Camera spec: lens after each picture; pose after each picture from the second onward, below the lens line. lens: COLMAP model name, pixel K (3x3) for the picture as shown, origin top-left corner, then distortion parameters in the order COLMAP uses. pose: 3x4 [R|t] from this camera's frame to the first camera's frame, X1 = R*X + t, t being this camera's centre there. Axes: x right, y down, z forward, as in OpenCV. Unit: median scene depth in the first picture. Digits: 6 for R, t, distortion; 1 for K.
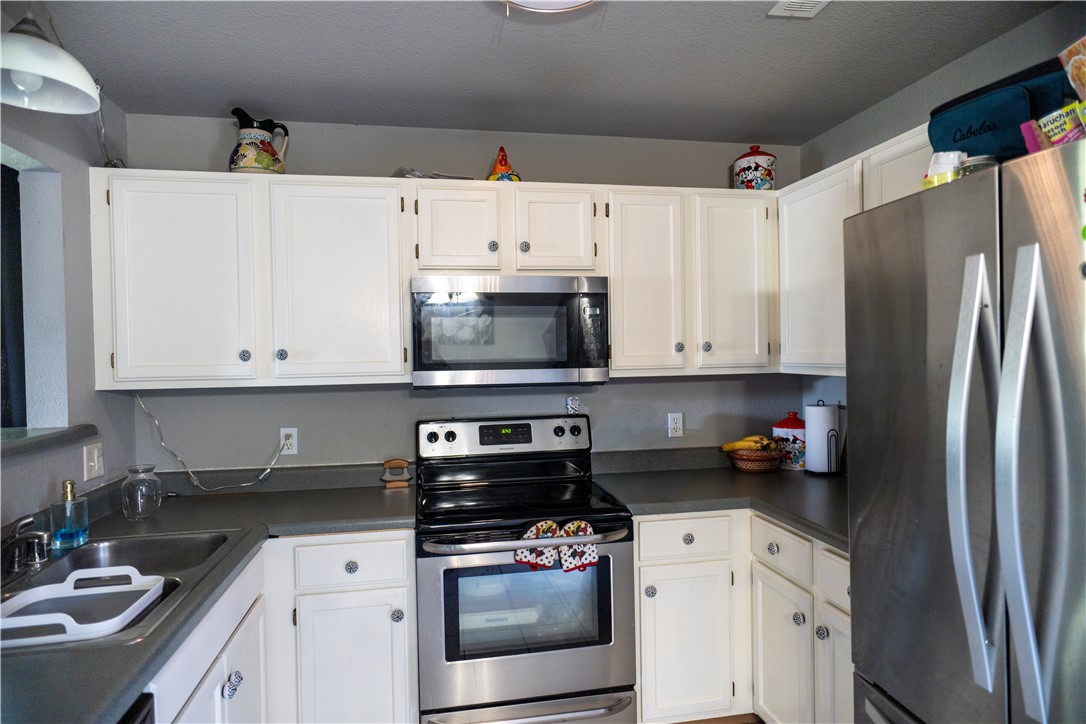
lens RADIAL K [[644.6, 0, 543.6], [0, 644.6, 360.7], [0, 0, 1]] dist [-0.024986, -0.000552]
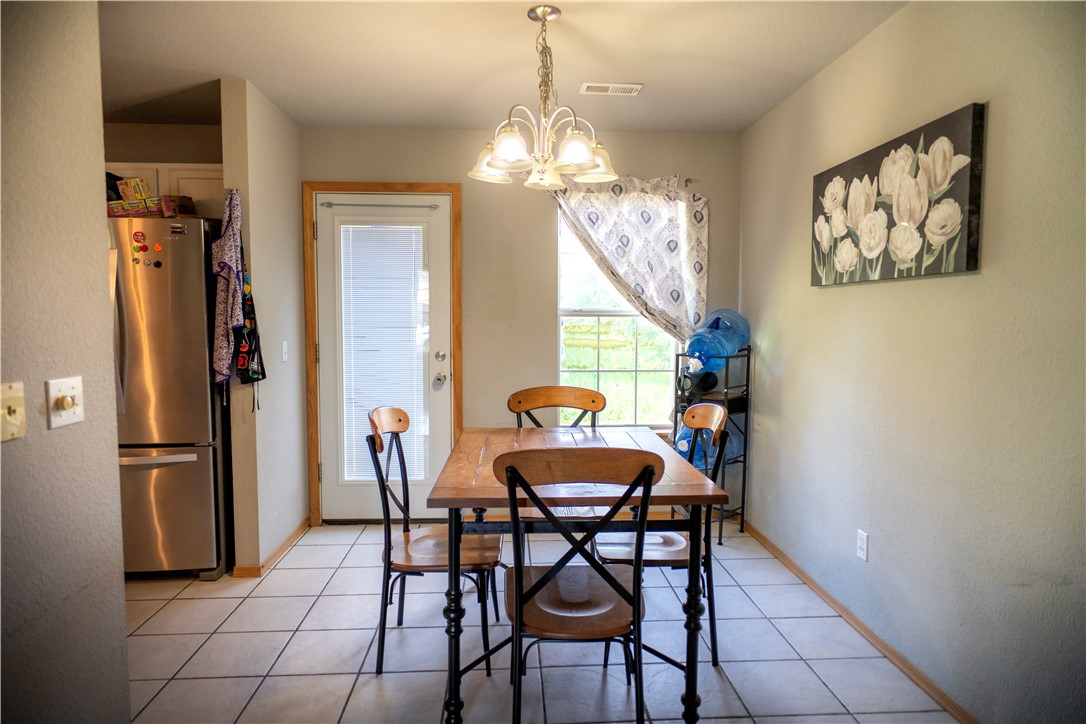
lens RADIAL K [[644.6, 0, 541.9], [0, 644.6, 362.8], [0, 0, 1]] dist [-0.024986, -0.000552]
pose [[0.137390, -0.048473, 0.989330, -1.848655], [0.008056, 0.998824, 0.047819, 0.220365], [-0.990484, 0.001400, 0.137619, -1.340276]]
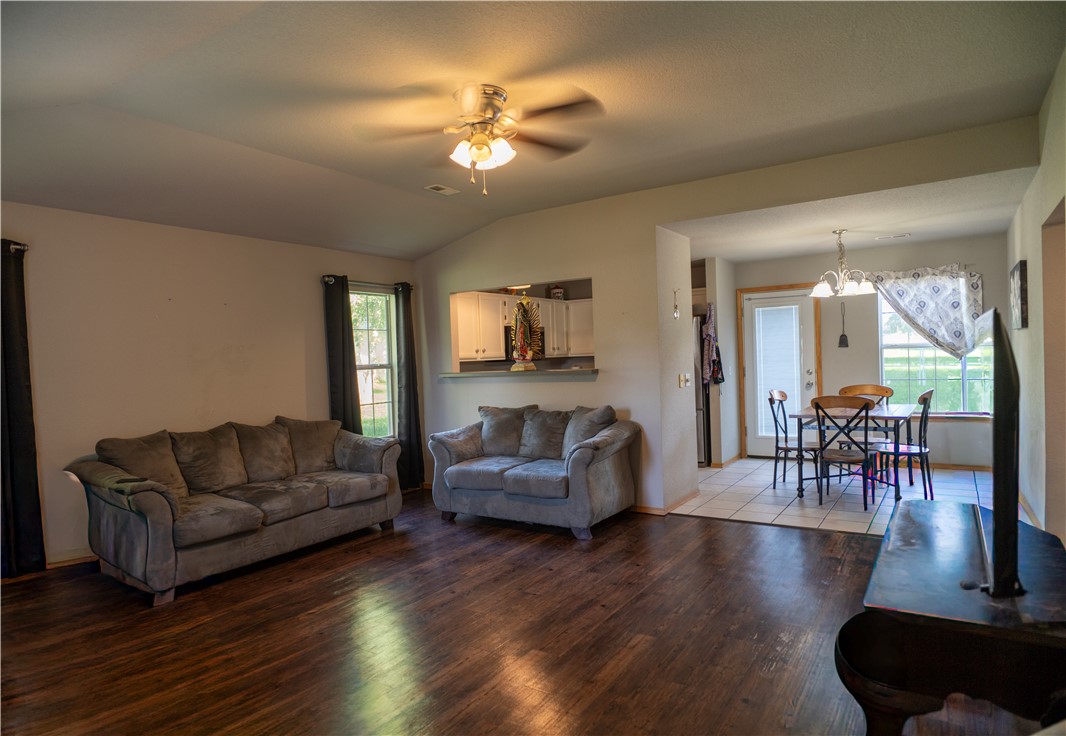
lens RADIAL K [[632.9, 0, 529.7], [0, 632.9, 369.8], [0, 0, 1]] dist [0.004934, 0.000447]
pose [[0.697071, -0.022119, 0.716661, -5.938002], [0.032939, 0.999457, -0.001191, 0.236039], [-0.716245, 0.024436, 0.697421, -3.145743]]
